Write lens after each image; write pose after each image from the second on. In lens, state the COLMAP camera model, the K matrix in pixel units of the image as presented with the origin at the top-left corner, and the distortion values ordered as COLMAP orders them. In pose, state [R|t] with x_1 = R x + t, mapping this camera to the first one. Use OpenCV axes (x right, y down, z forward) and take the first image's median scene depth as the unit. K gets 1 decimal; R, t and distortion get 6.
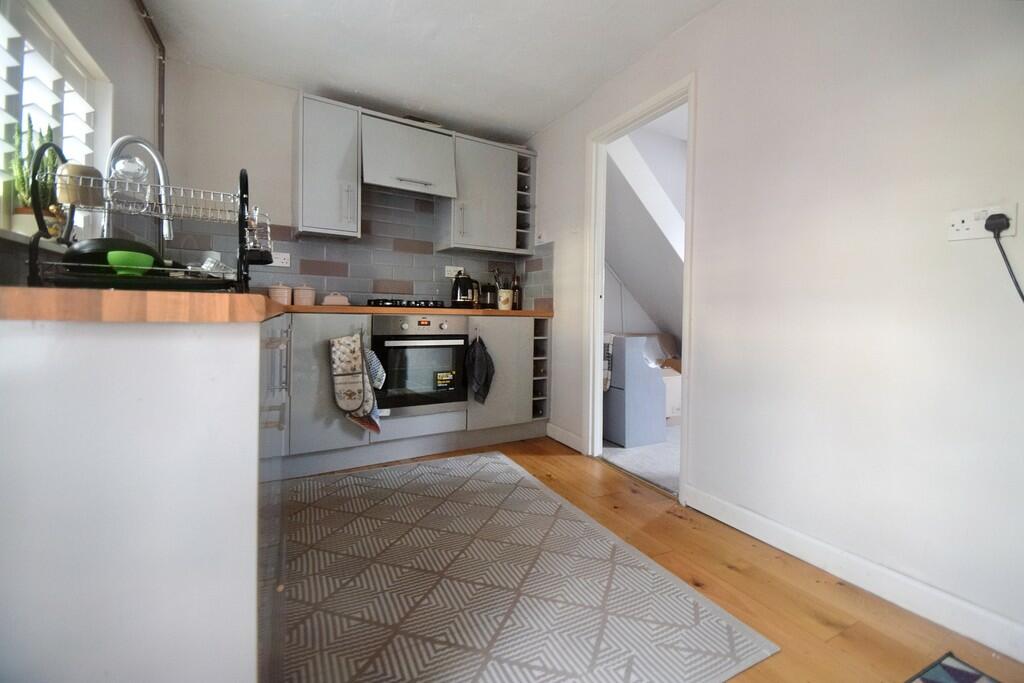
lens RADIAL K [[456.4, 0, 519.6], [0, 456.4, 347.0], [0, 0, 1]] dist [-0.000067, -0.000751]
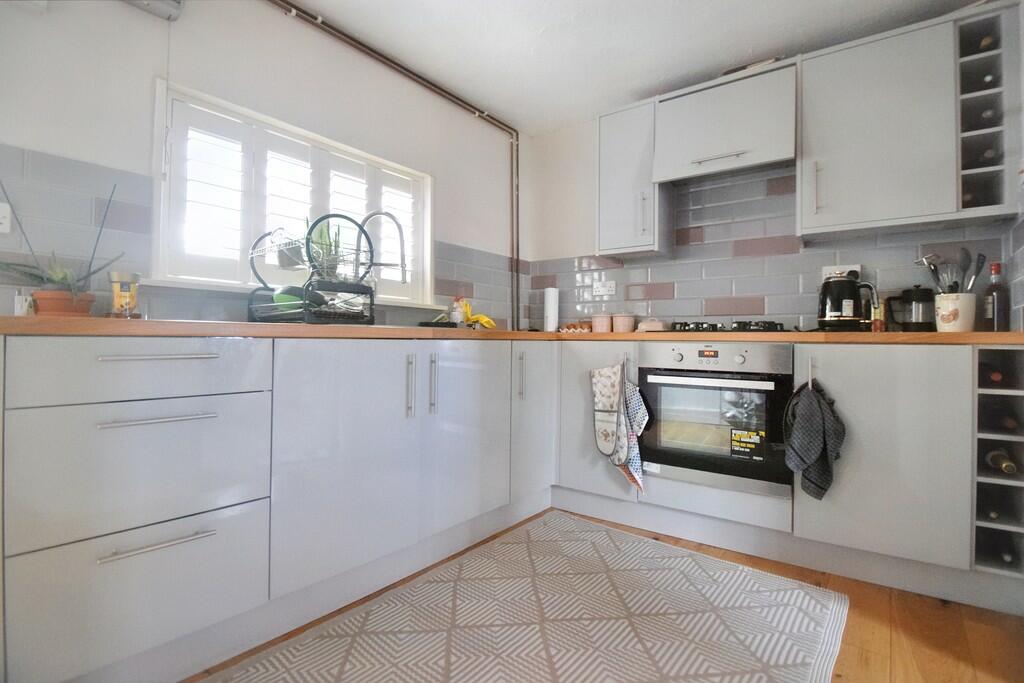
lens RADIAL K [[456.4, 0, 519.6], [0, 456.4, 347.0], [0, 0, 1]] dist [-0.000067, -0.000751]
pose [[0.405723, 0.005400, -0.913980, 0.309663], [-0.067037, 0.997465, -0.023865, -0.026562], [0.911534, 0.070953, 0.405056, 0.451246]]
